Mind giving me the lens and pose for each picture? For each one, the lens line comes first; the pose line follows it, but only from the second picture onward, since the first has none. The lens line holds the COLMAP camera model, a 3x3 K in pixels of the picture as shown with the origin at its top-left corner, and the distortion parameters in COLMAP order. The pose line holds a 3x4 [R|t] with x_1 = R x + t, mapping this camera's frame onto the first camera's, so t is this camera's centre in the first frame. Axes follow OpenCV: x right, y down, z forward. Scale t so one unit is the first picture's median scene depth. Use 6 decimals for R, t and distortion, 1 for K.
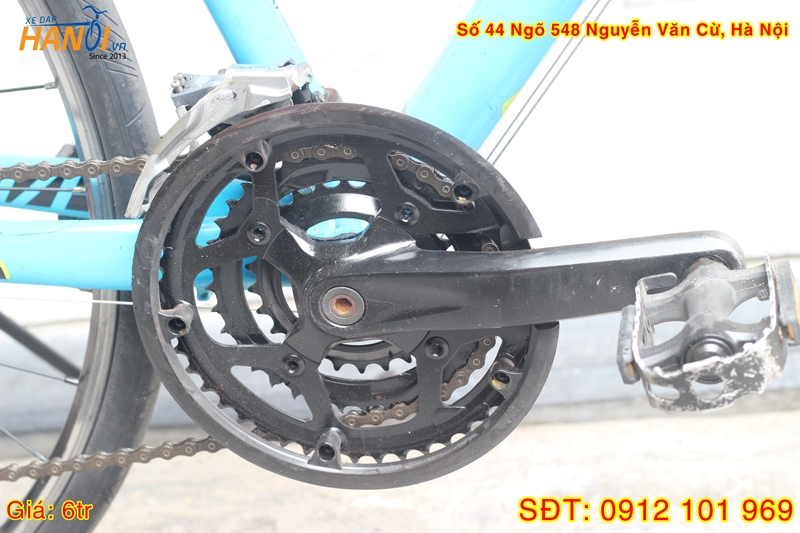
lens RADIAL K [[1910.6, 0, 400.0], [0, 1910.6, 266.5], [0, 0, 1]] dist [-0.070585, -0.115930]
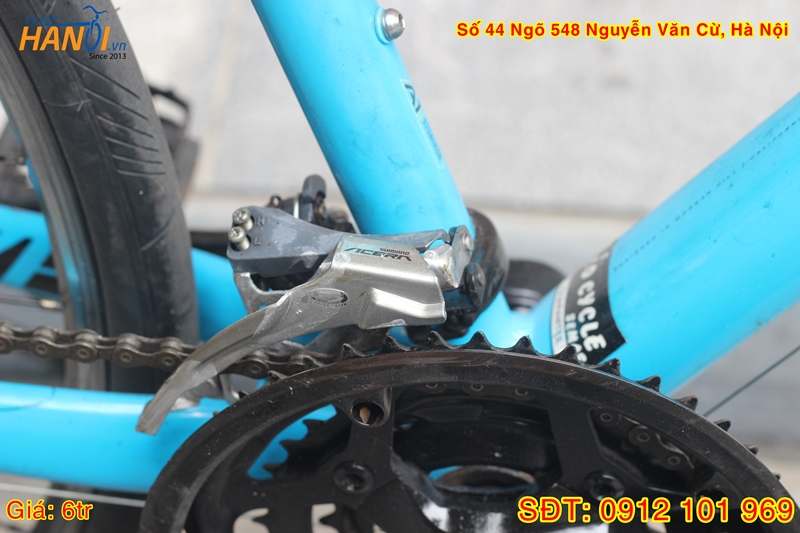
lens RADIAL K [[1910.6, 0, 400.0], [0, 1910.6, 266.5], [0, 0, 1]] dist [-0.070585, -0.115930]
pose [[0.993682, 0.086200, 0.071877, -0.108895], [-0.102881, 0.955530, 0.276367, -0.252772], [-0.044857, -0.282016, 0.958361, 0.433319]]
